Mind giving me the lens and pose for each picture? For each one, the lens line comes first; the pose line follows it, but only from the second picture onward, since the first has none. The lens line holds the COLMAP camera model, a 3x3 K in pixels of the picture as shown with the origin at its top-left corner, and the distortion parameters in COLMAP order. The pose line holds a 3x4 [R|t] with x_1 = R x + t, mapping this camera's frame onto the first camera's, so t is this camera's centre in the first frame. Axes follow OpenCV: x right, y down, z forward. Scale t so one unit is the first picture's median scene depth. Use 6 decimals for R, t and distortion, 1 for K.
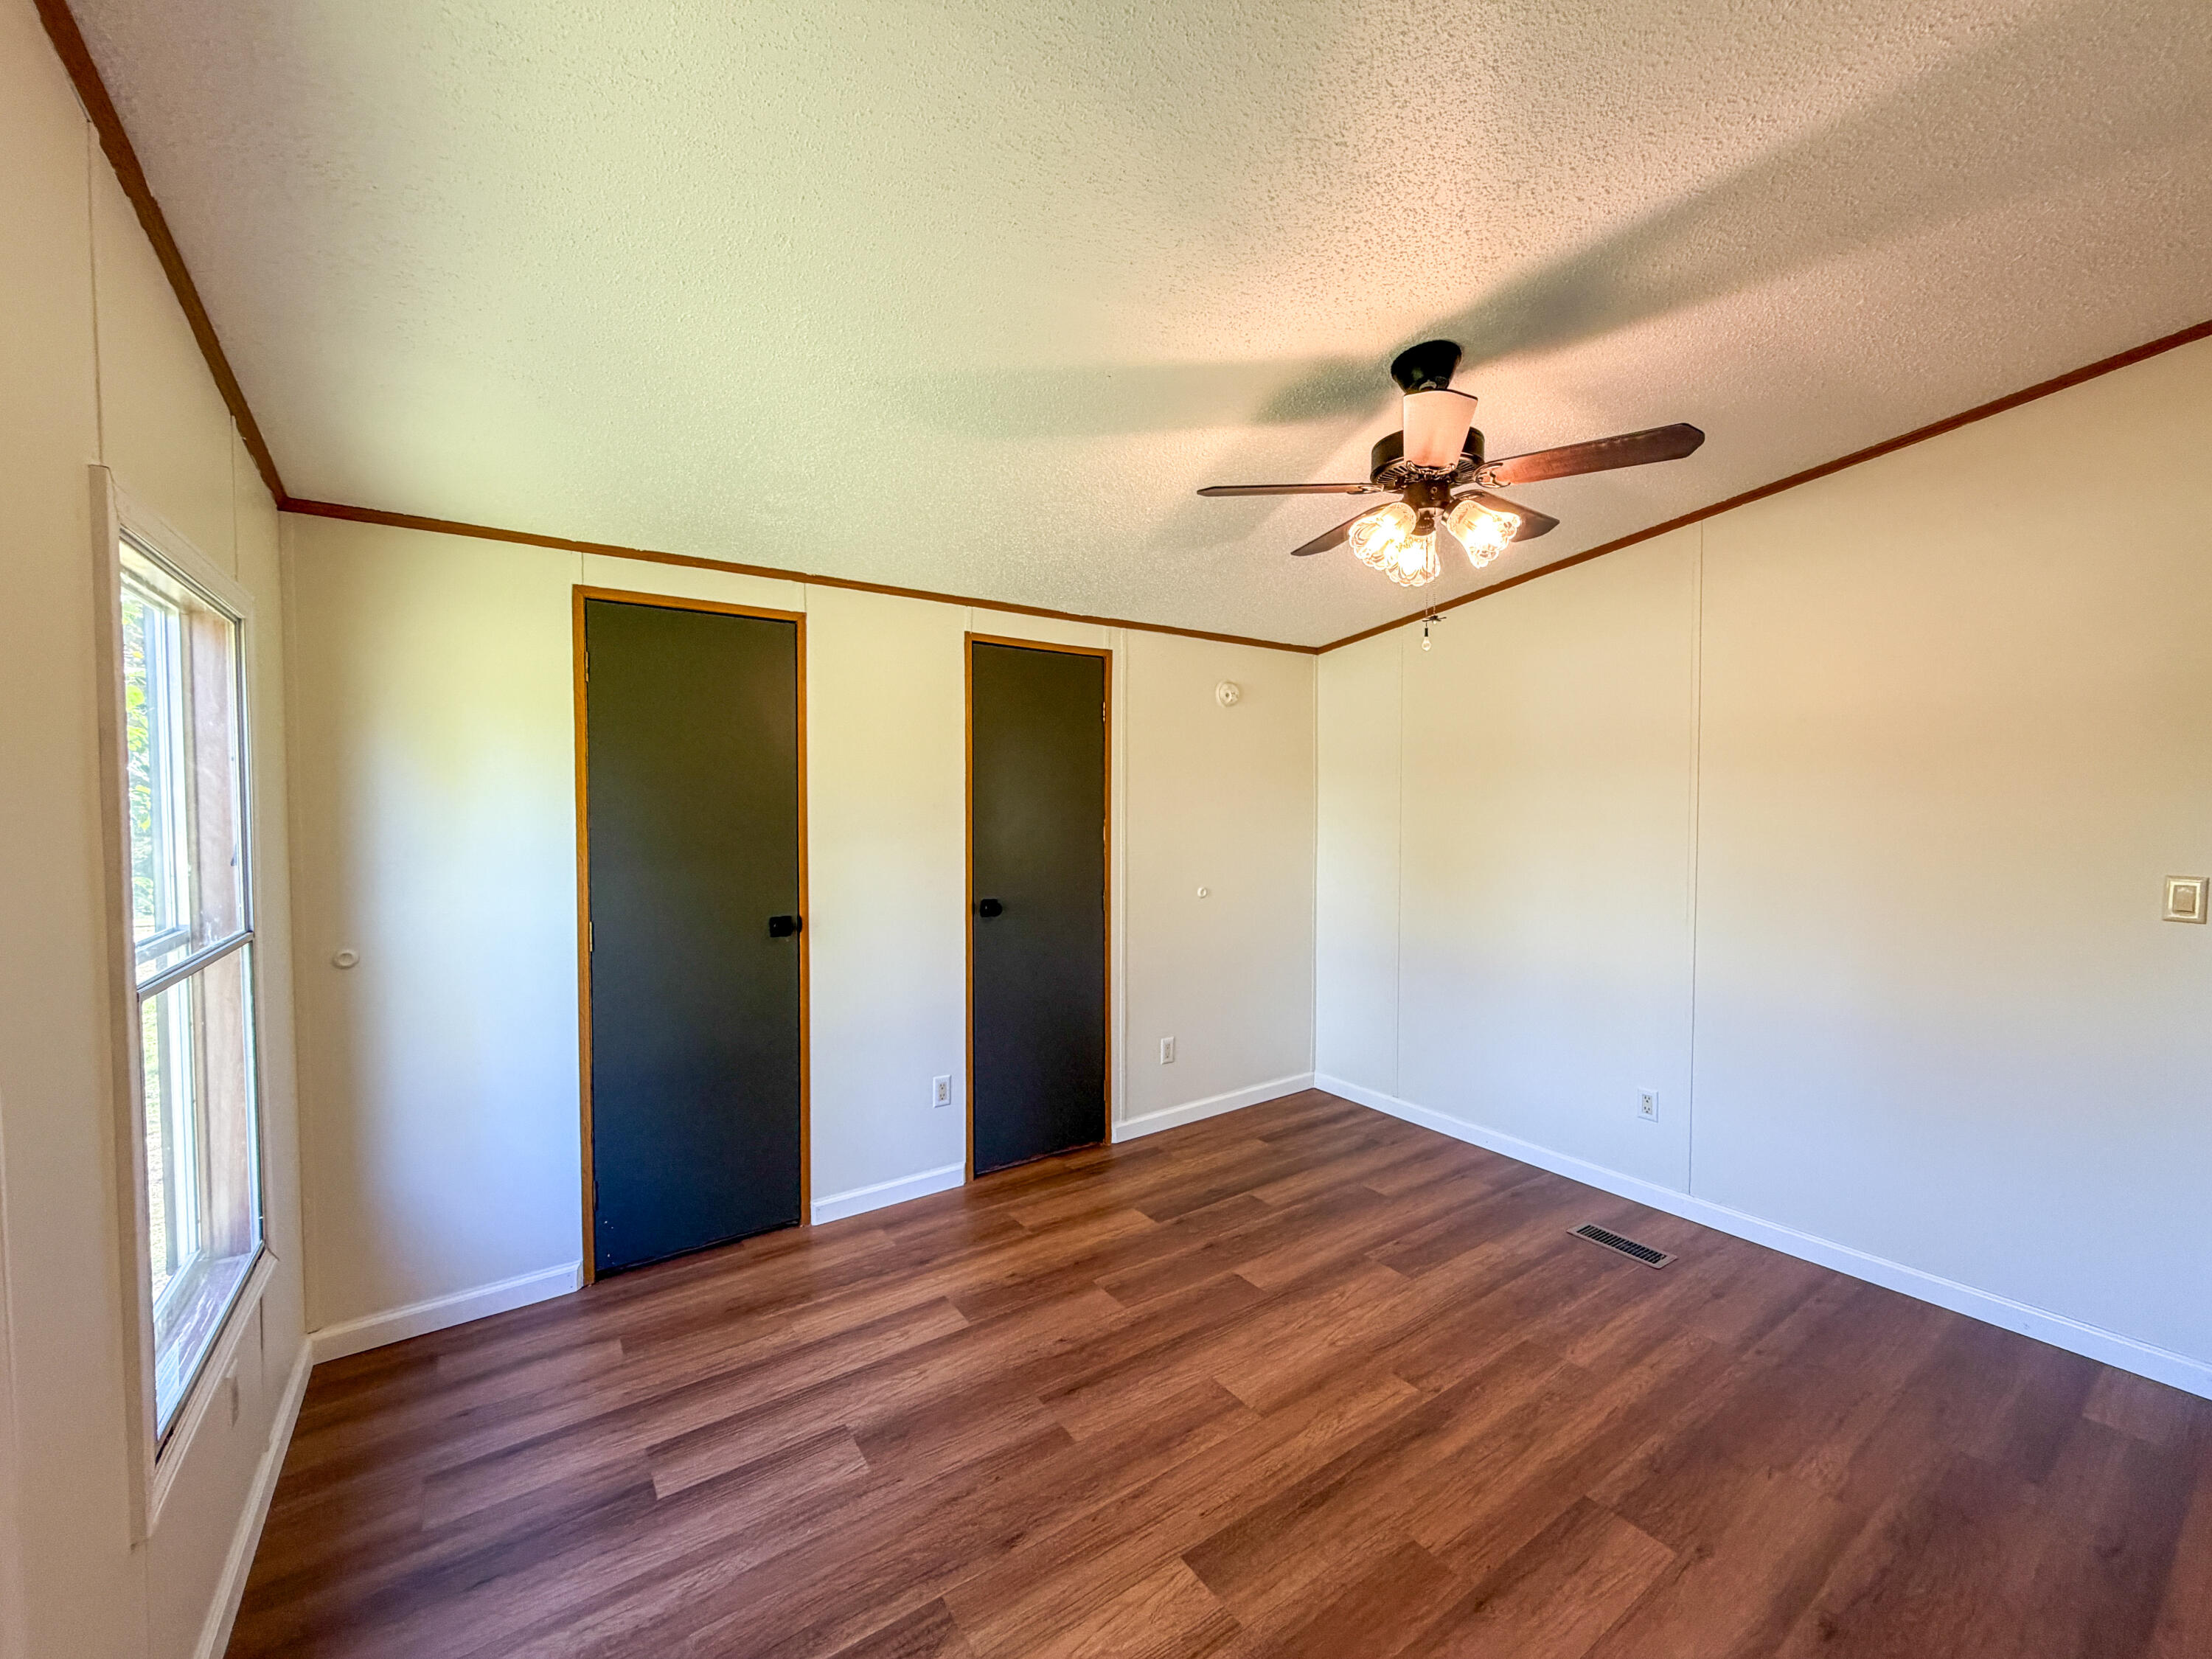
lens RADIAL K [[892.0, 0, 1091.1], [0, 892.0, 822.7], [0, 0, 1]] dist [-0.000068, 0.000248]
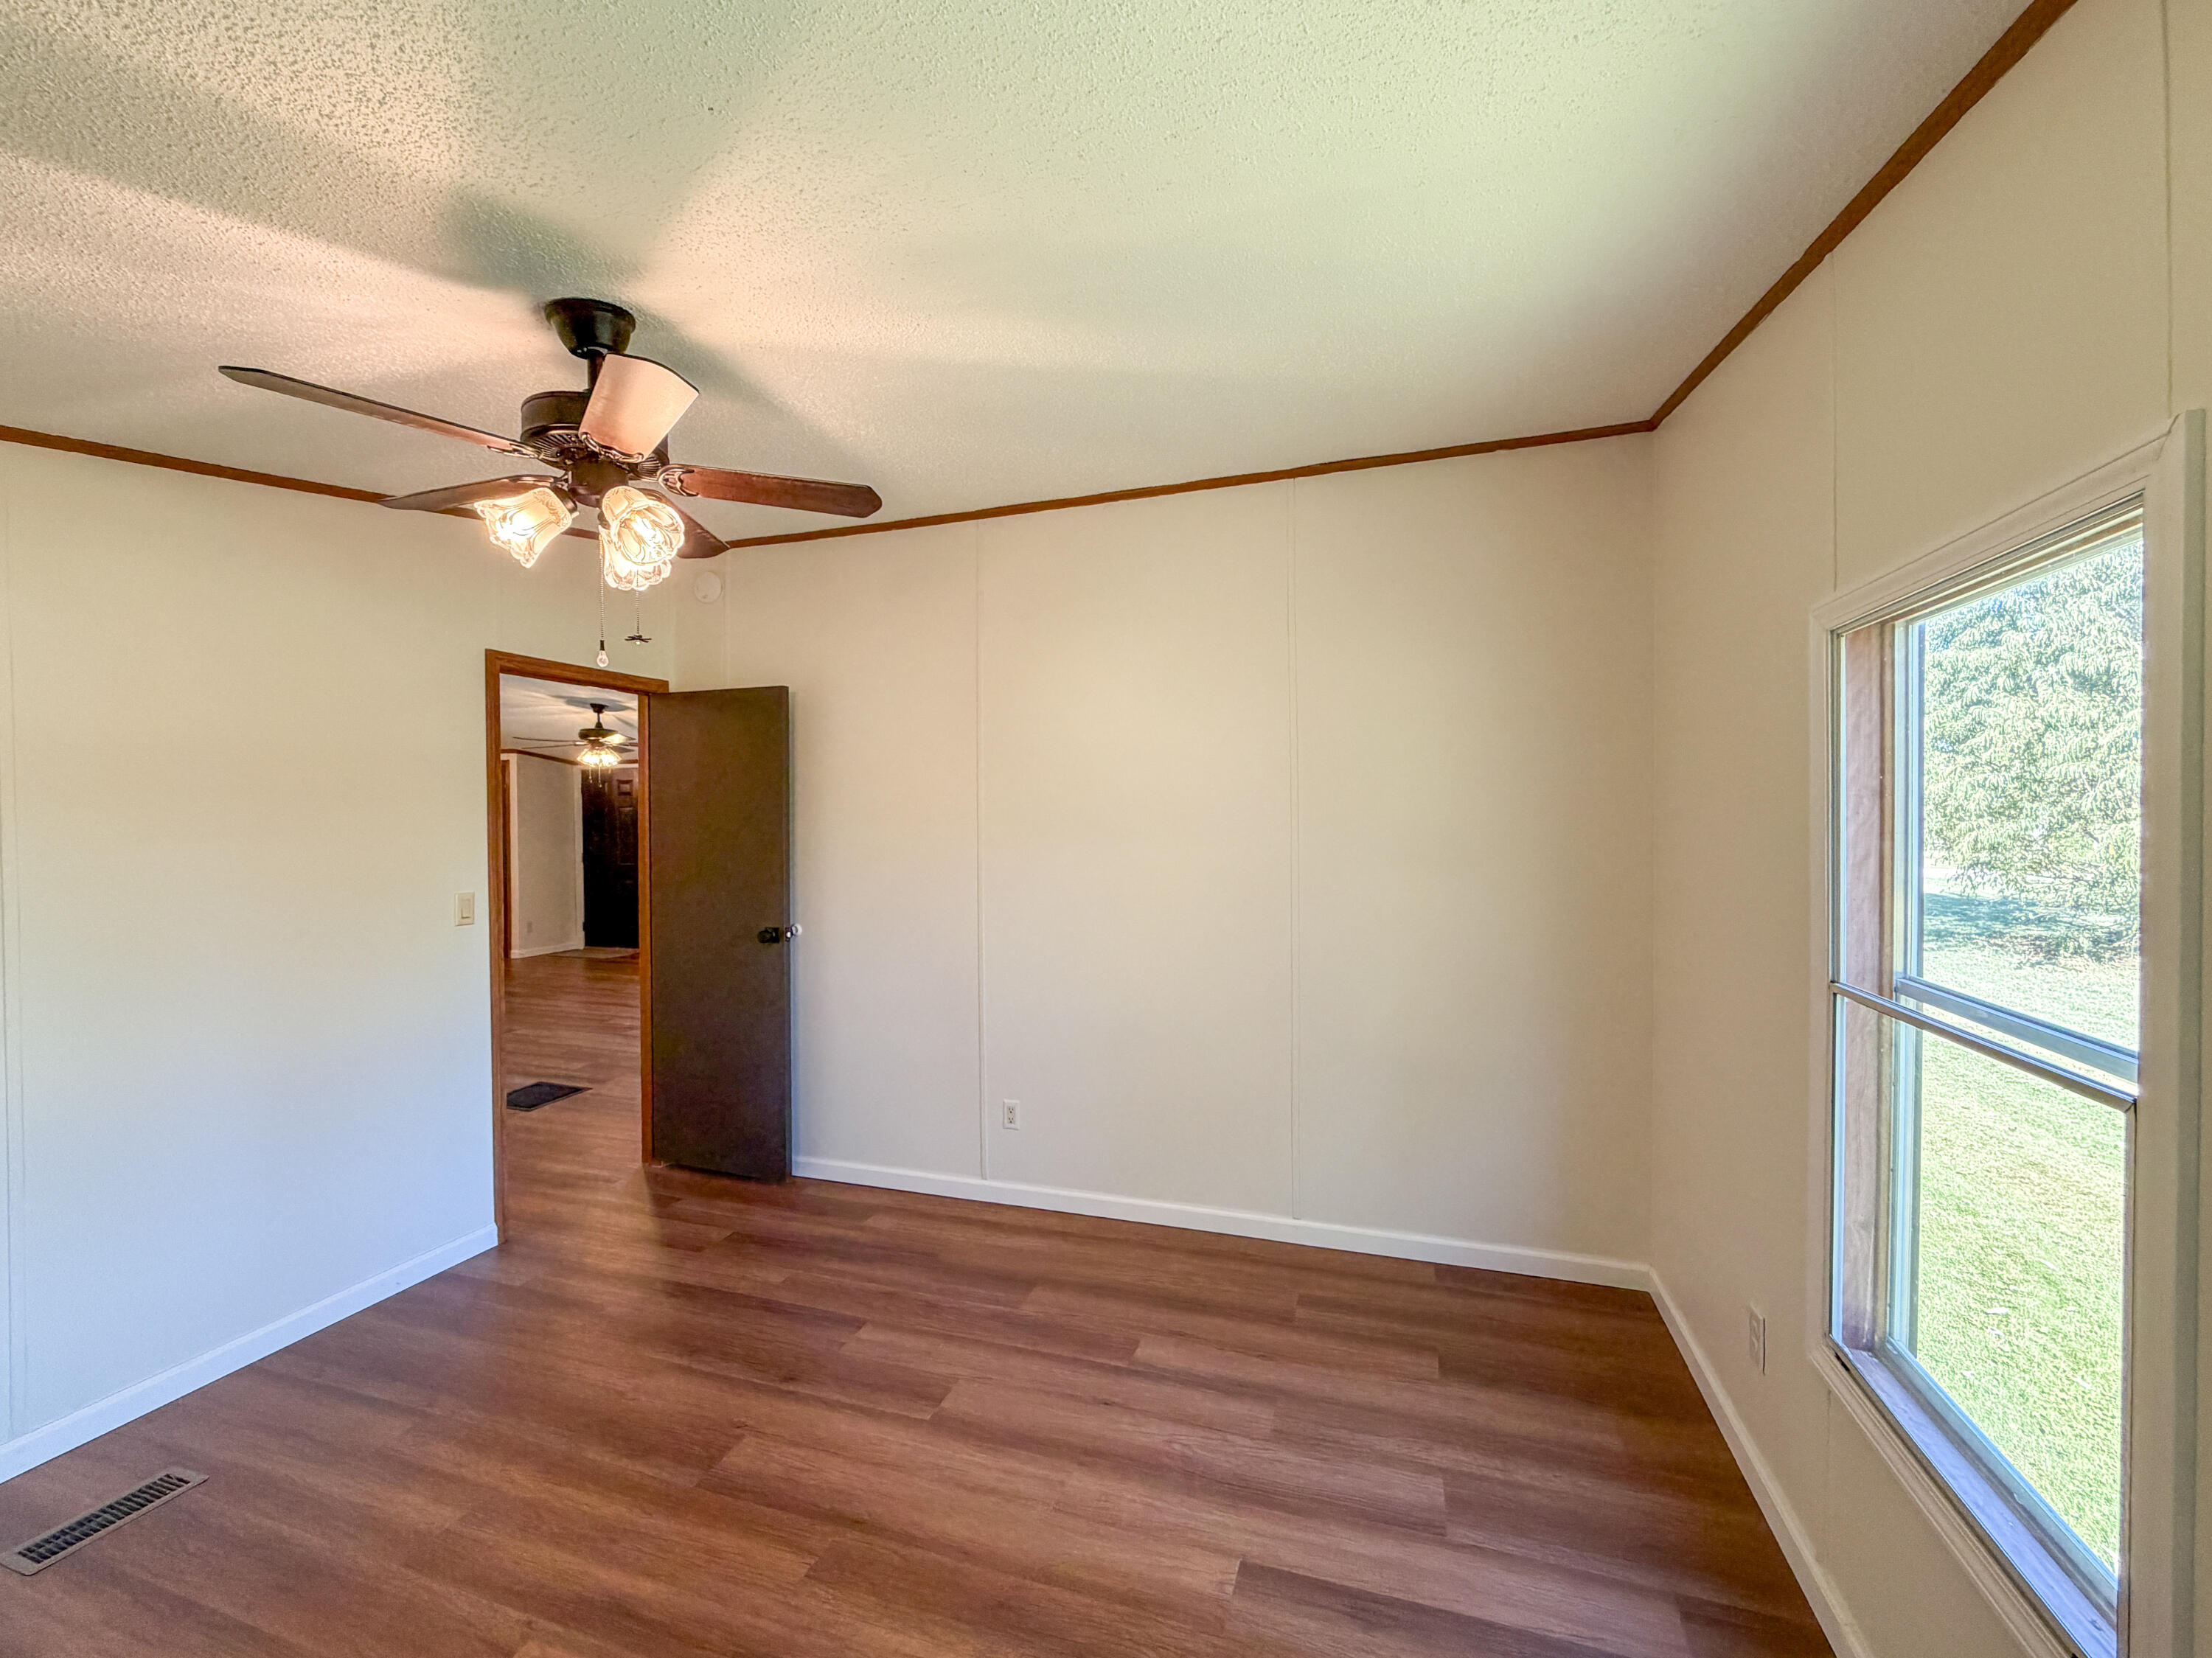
lens RADIAL K [[892.0, 0, 1115.2], [0, 892.0, 831.2], [0, 0, 1]] dist [-0.000068, 0.000248]
pose [[-0.613471, -0.007542, 0.789682, -0.443744], [0.029349, 0.999046, 0.032341, -0.045317], [-0.789172, 0.043017, -0.612664, 0.890923]]
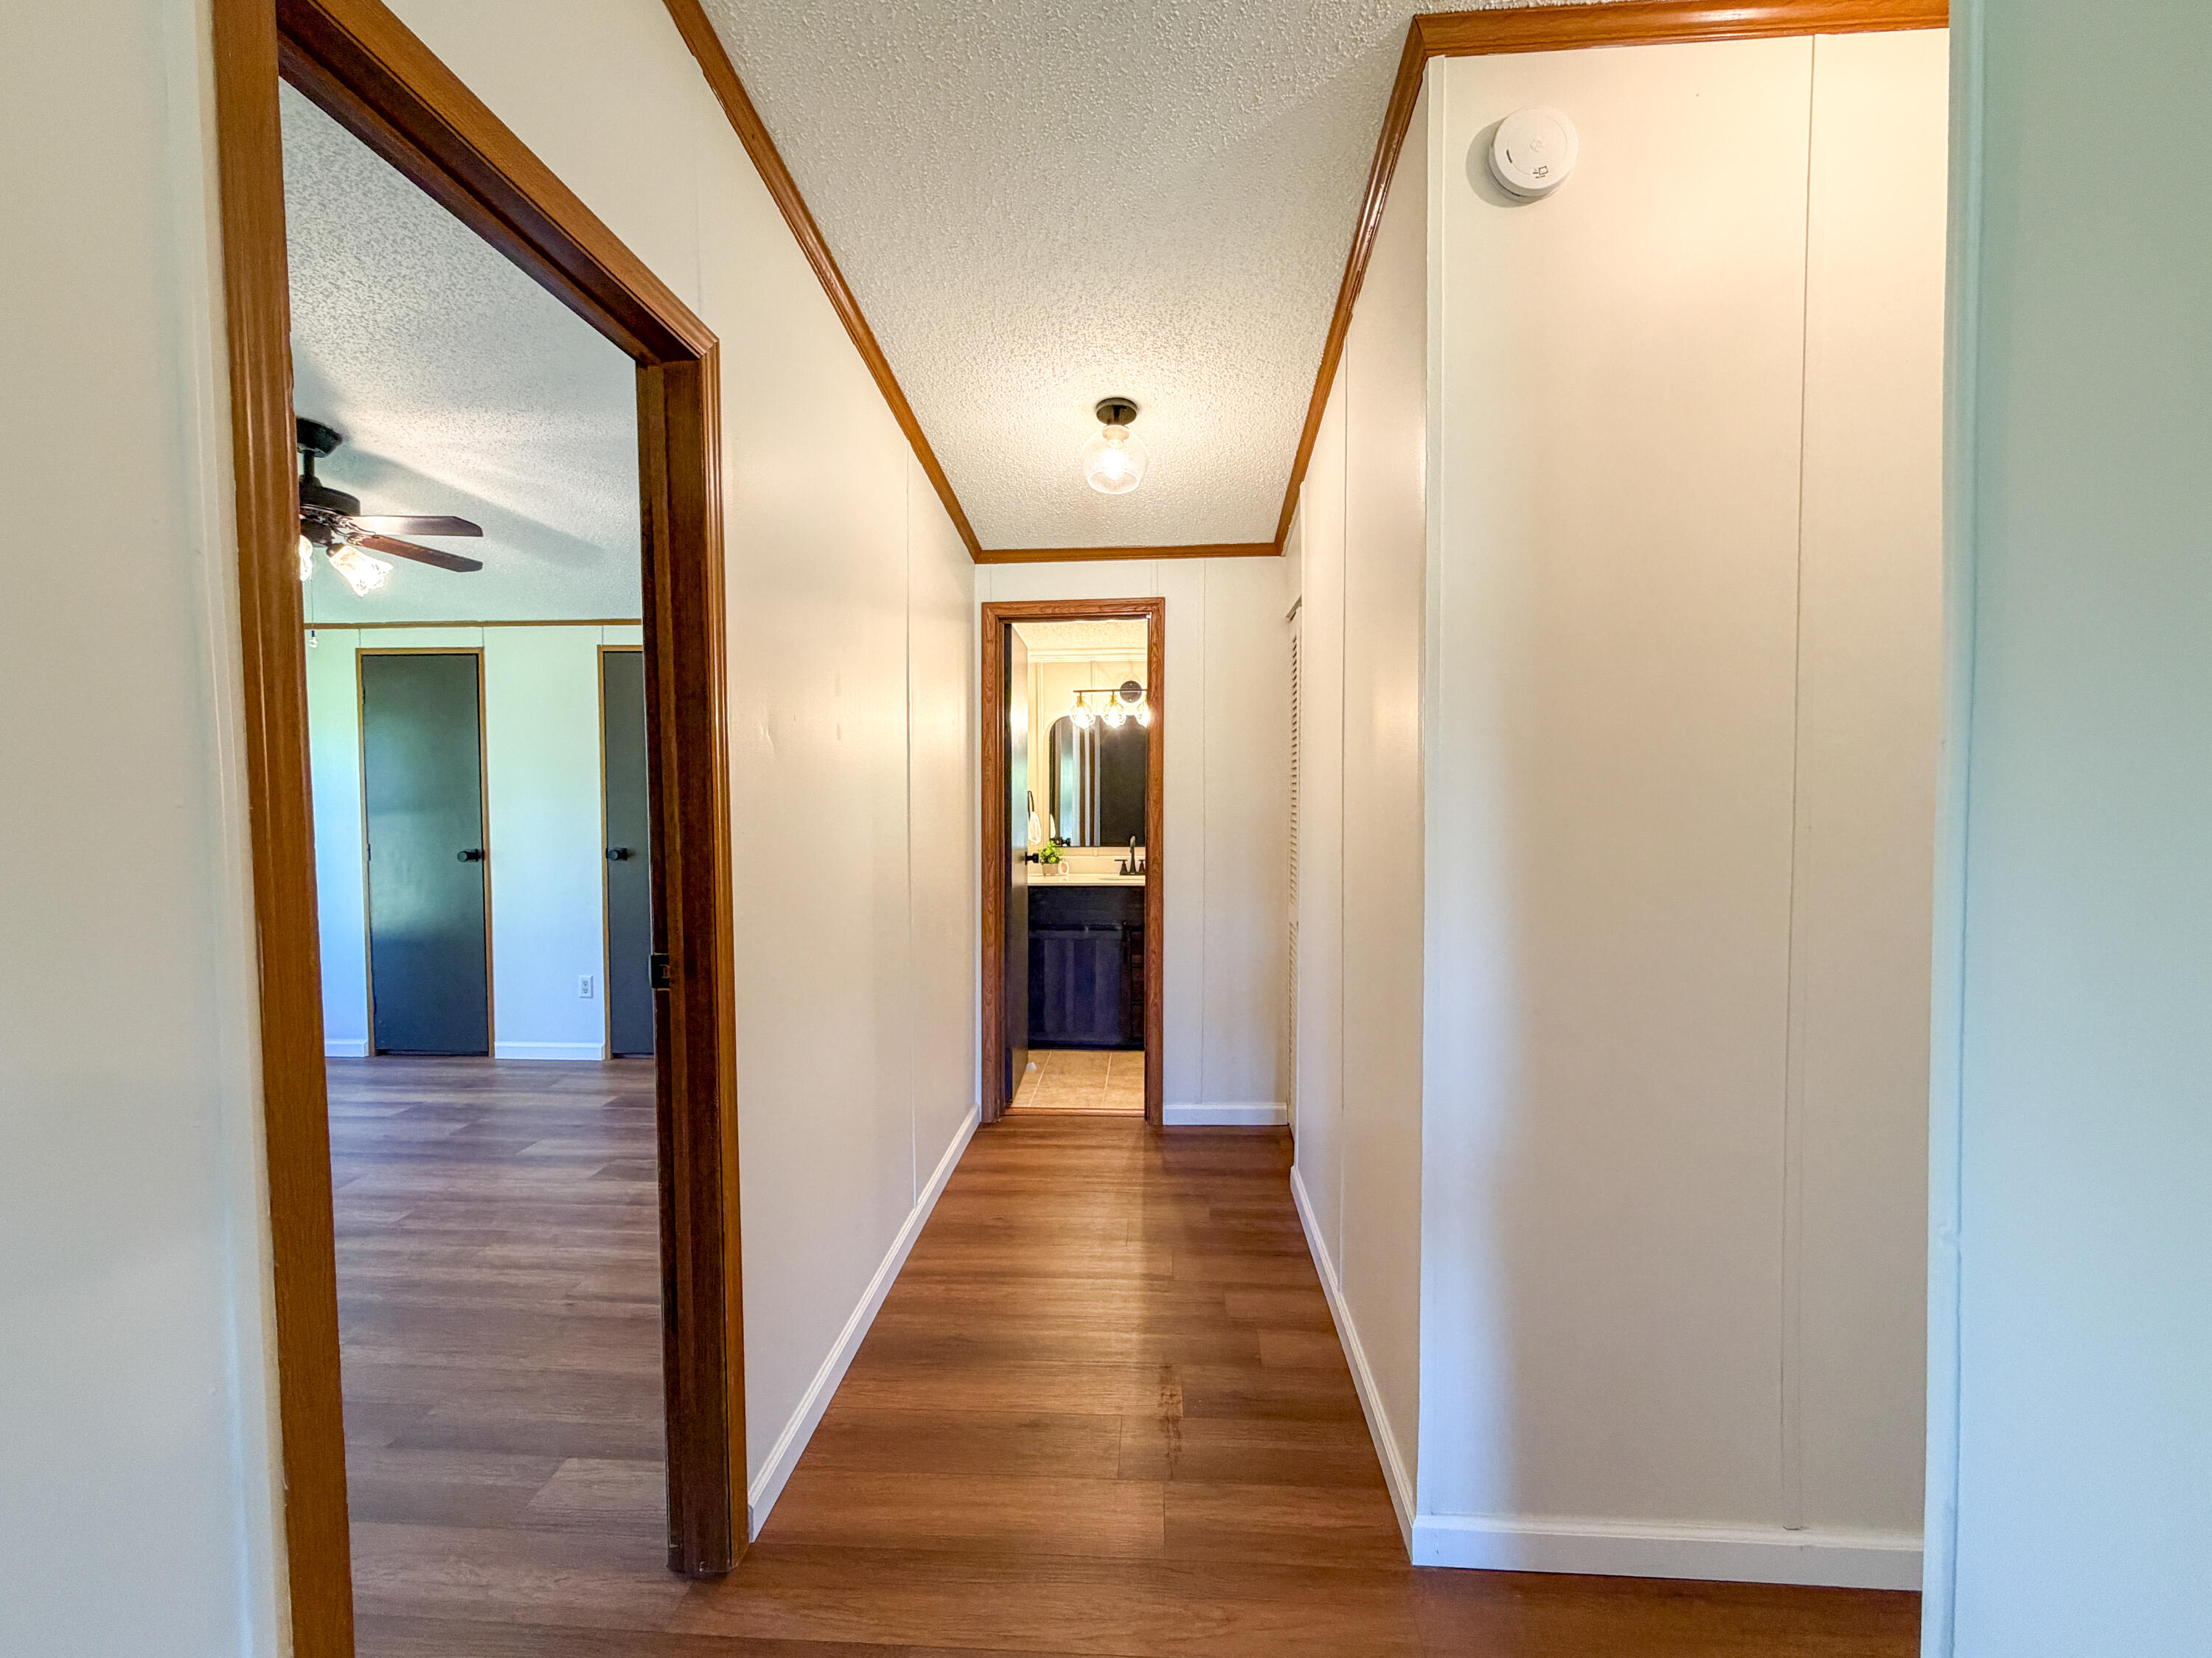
lens RADIAL K [[892.0, 0, 1087.2], [0, 892.0, 826.3], [0, 0, 1]] dist [-0.000068, 0.000248]
pose [[0.790775, 0.021781, -0.611719, 1.638774], [-0.013881, 0.999748, 0.017653, 0.028631], [0.611949, -0.005468, 0.790878, 0.511838]]
